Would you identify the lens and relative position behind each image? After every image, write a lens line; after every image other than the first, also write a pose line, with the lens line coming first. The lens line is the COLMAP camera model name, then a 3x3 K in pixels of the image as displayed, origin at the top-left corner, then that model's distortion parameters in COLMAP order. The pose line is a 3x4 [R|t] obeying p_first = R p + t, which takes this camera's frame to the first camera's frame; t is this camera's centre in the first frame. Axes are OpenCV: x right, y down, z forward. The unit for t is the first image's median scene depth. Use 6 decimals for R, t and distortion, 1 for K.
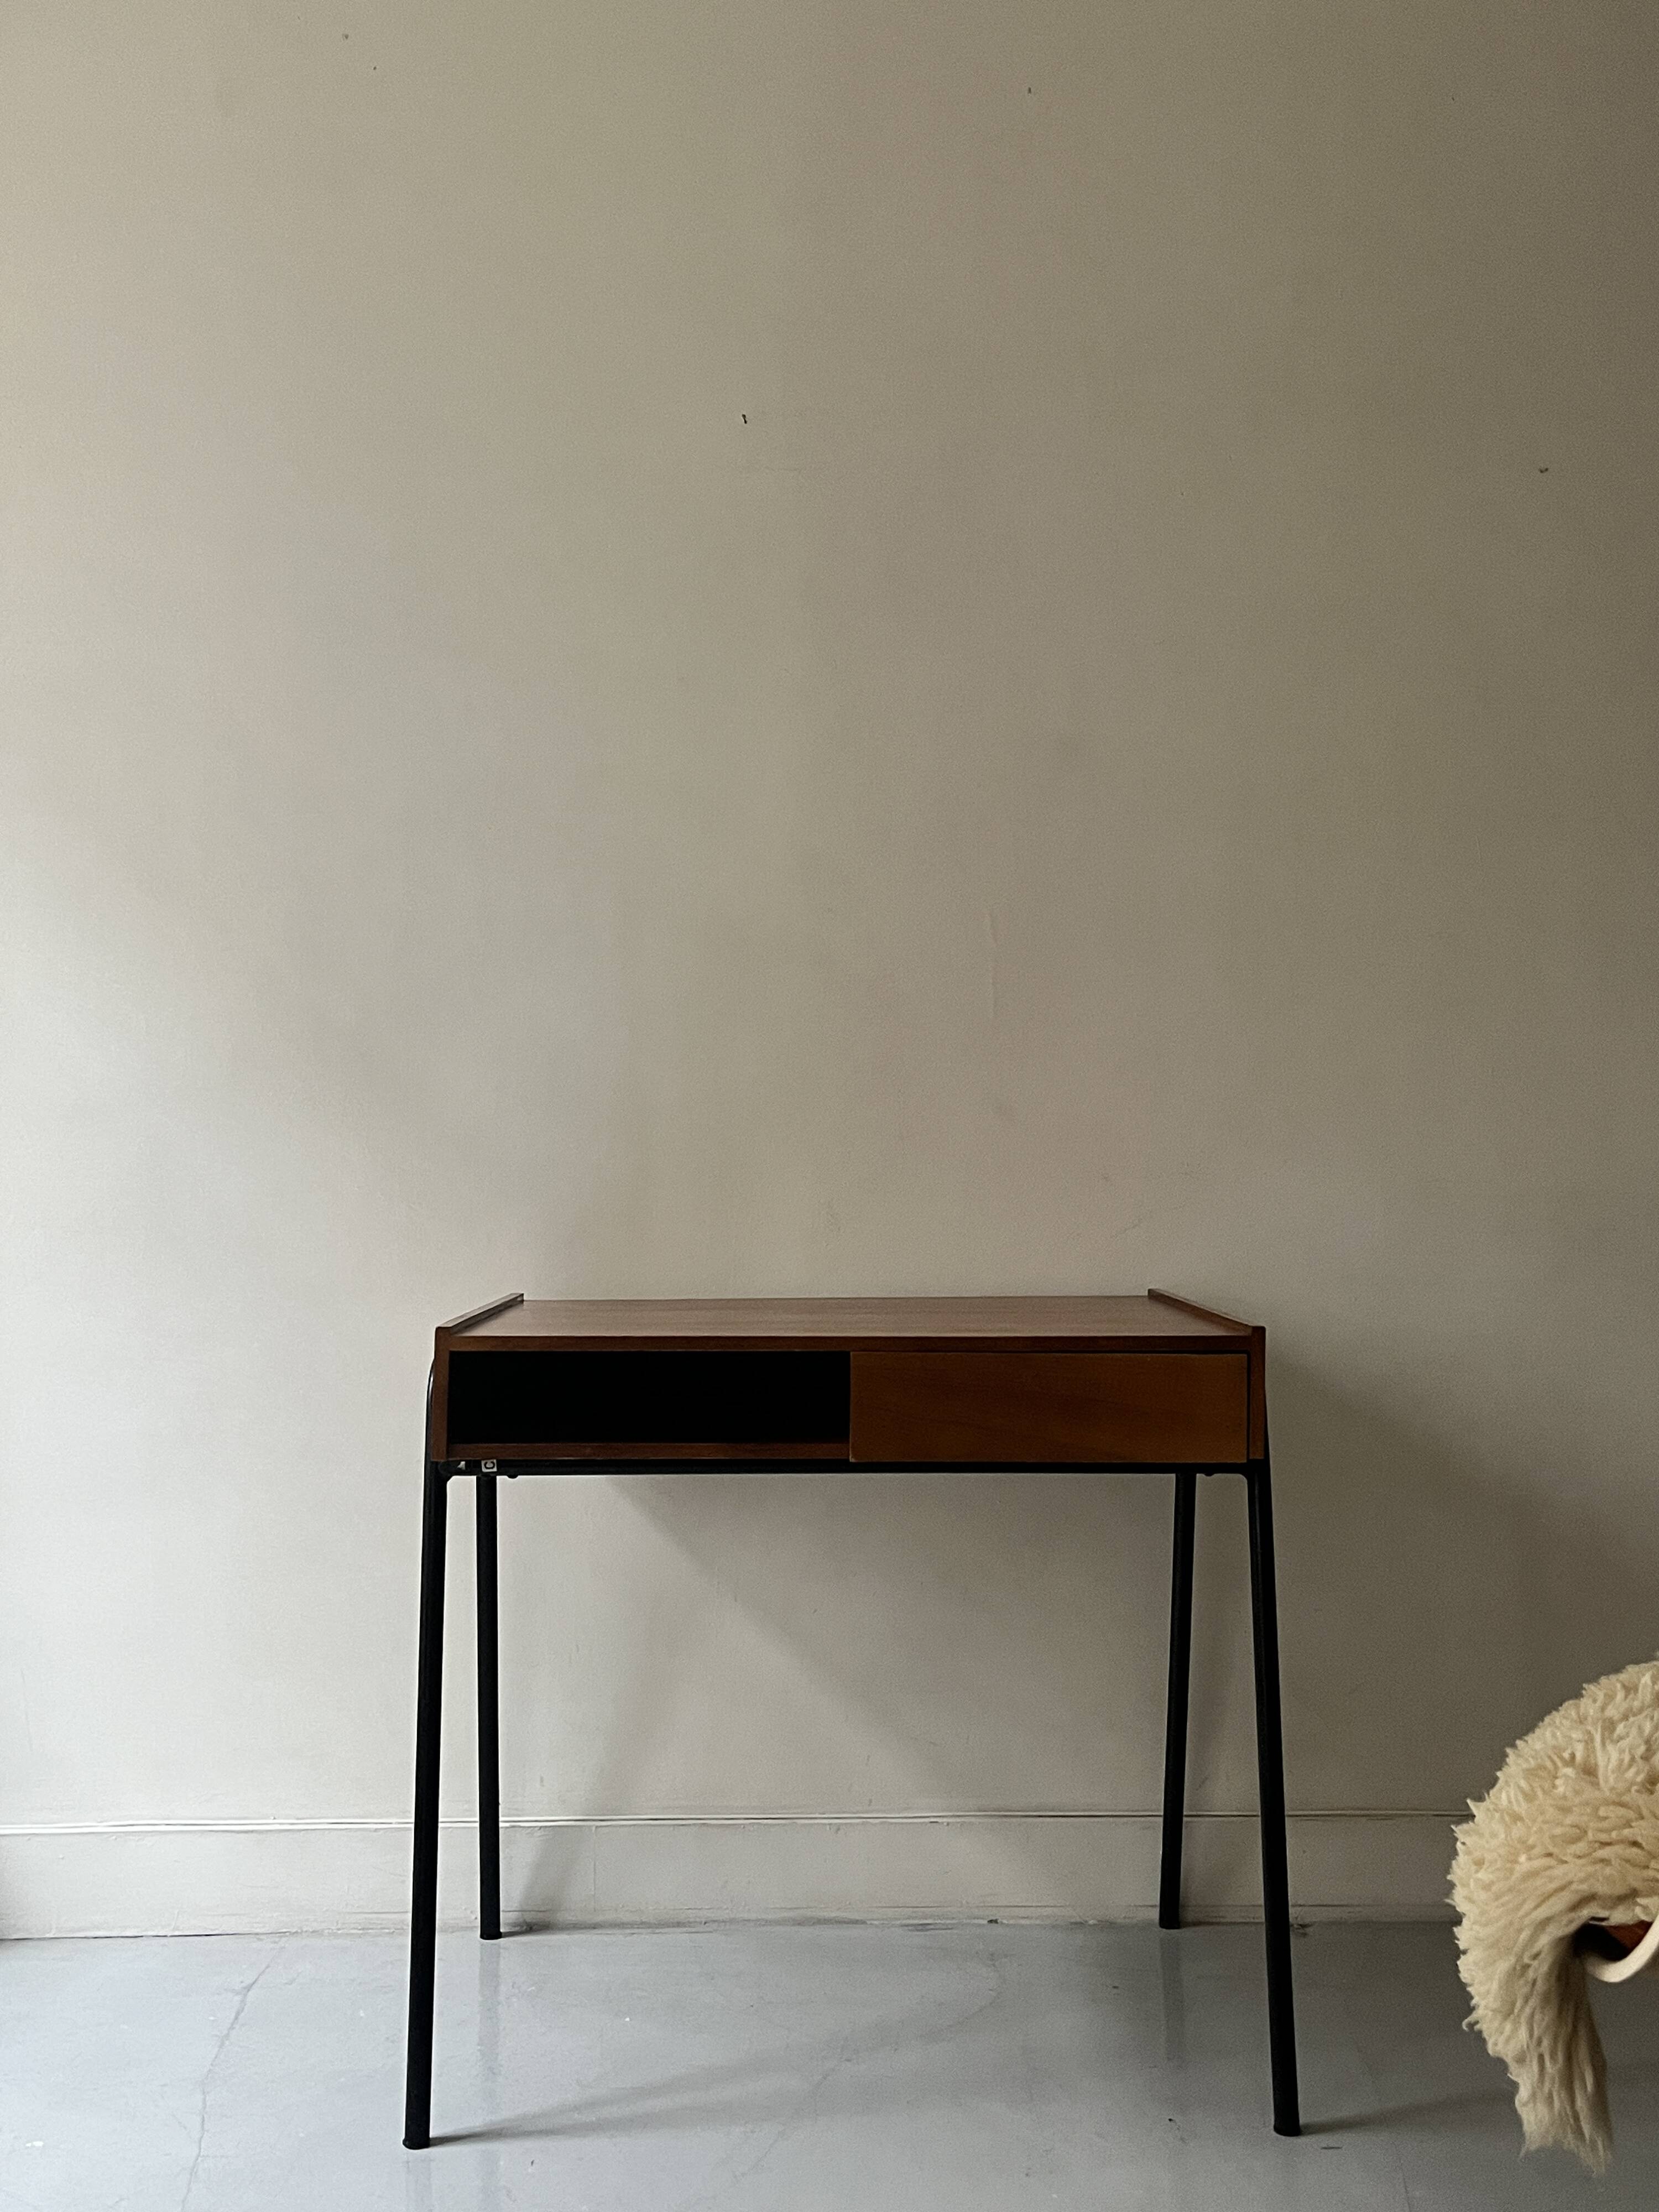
lens RADIAL K [[2247.4, 0, 842.1], [0, 2247.4, 1103.0], [0, 0, 1]] dist [0.026772, 0.000000]
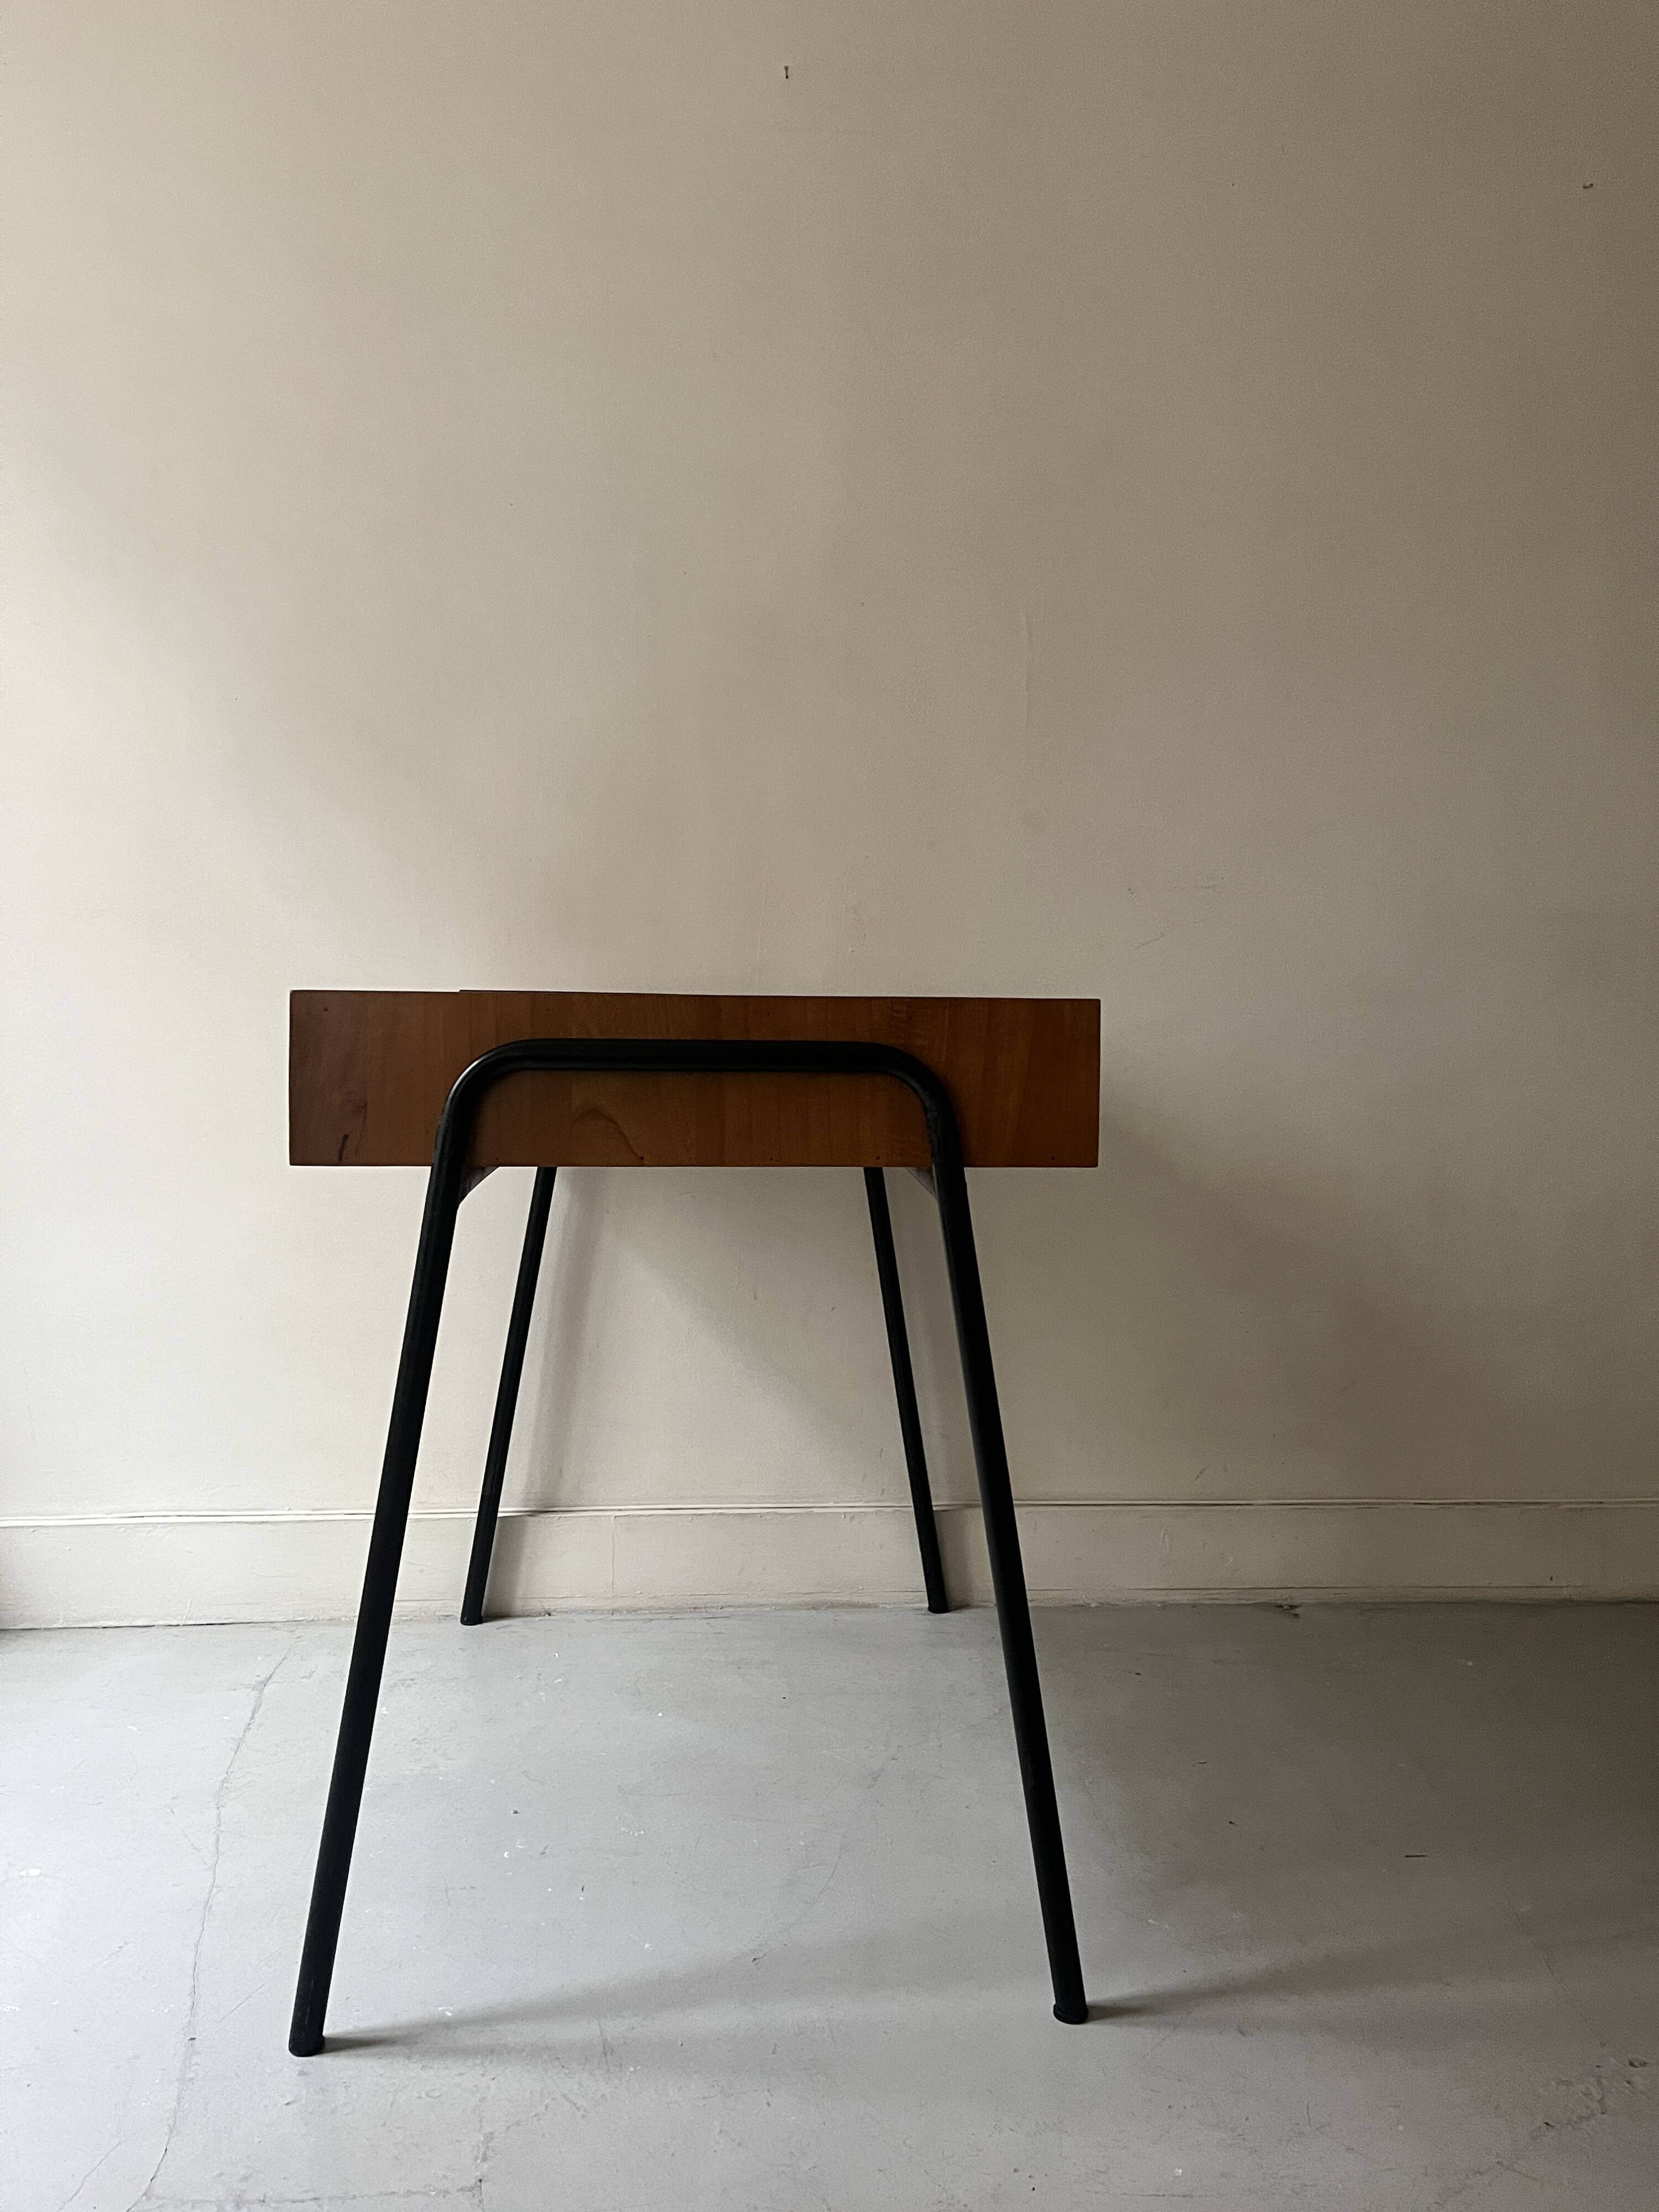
lens RADIAL K [[1701.5, 0, 855.4], [0, 1701.5, 1087.2], [0, 0, 1]] dist [0.042848, -0.055712]
pose [[0.996369, 0.017729, 0.083268, -0.069656], [-0.025040, 0.995842, 0.087587, 0.059773], [-0.081369, -0.089354, 0.992671, 0.250321]]
